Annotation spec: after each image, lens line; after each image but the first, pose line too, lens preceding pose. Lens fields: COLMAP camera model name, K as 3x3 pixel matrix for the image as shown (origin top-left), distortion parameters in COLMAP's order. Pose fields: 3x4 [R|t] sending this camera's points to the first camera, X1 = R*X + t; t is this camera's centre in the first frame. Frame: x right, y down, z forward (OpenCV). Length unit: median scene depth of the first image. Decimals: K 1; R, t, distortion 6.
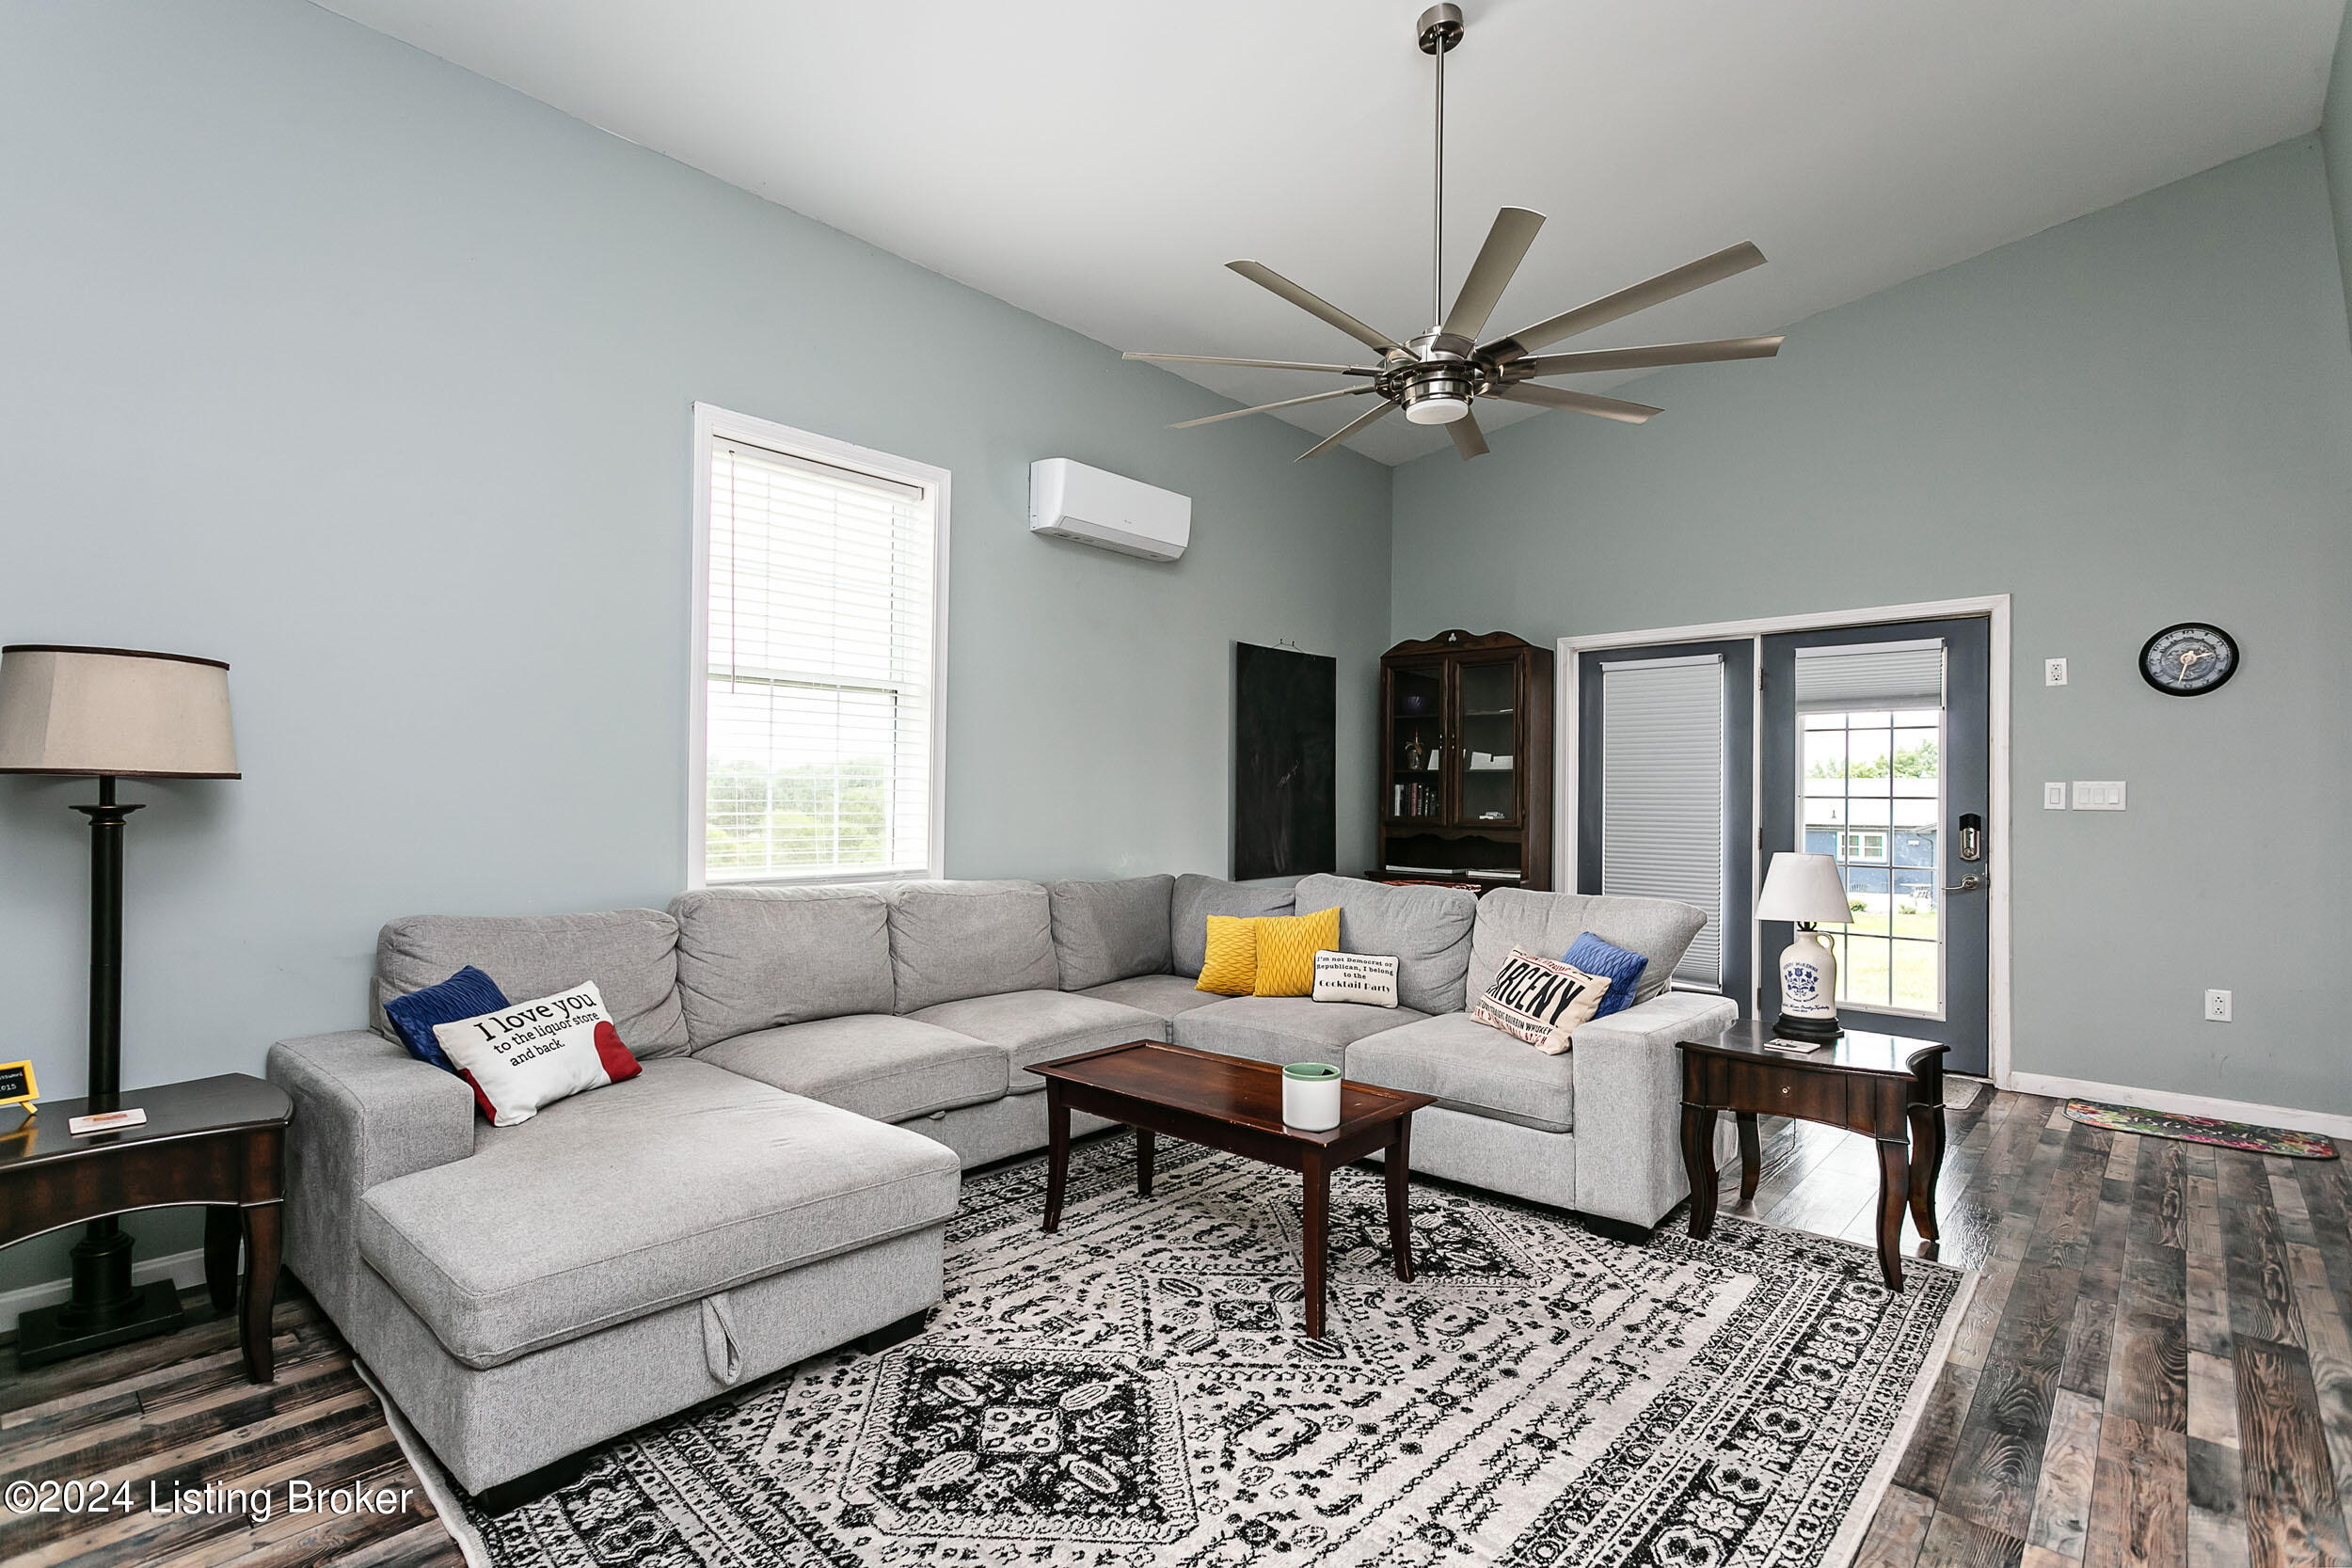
lens RADIAL K [[1118.6, 0, 1171.1], [0, 1118.6, 788.3], [0, 0, 1]] dist [0.001504, 0.000382]
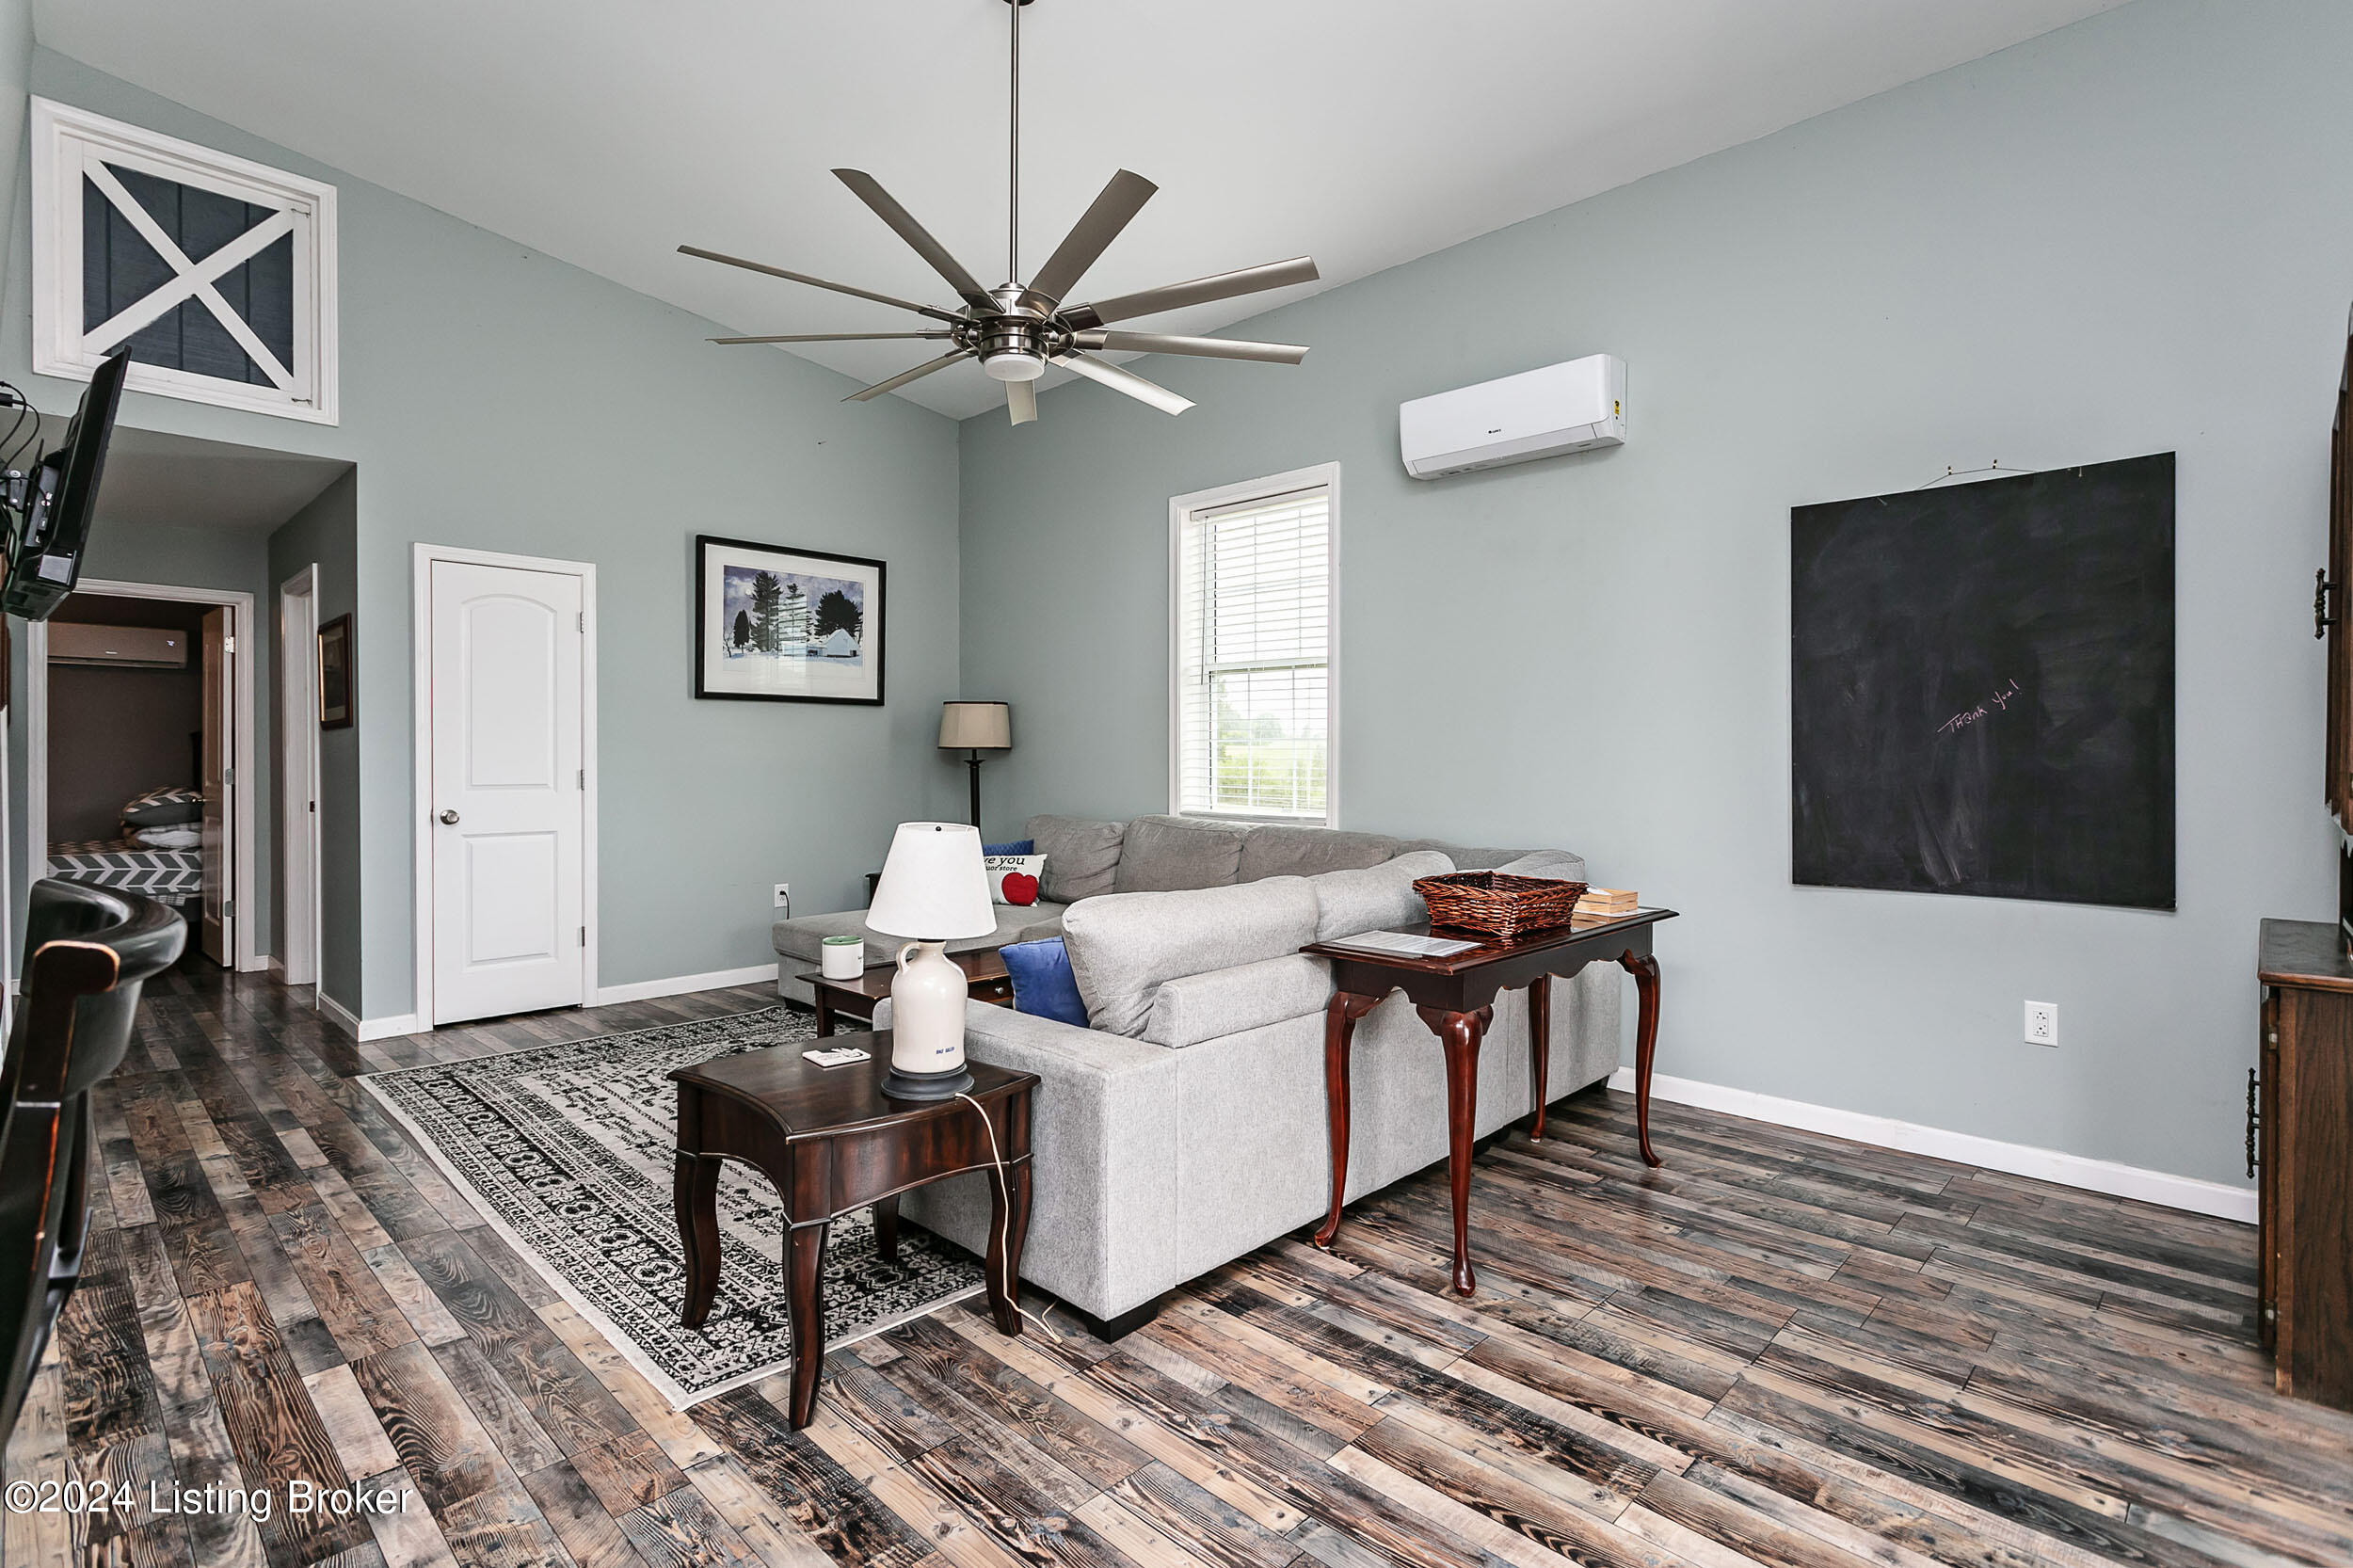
lens RADIAL K [[1119.2, 0, 1171.6], [0, 1119.2, 775.0], [0, 0, 1]] dist [0.001504, 0.000382]
pose [[-0.032345, 0.011438, -0.999411, 1.922317], [0.009225, 0.999895, 0.011145, 0.029339], [0.999434, -0.008859, -0.032447, 1.810622]]
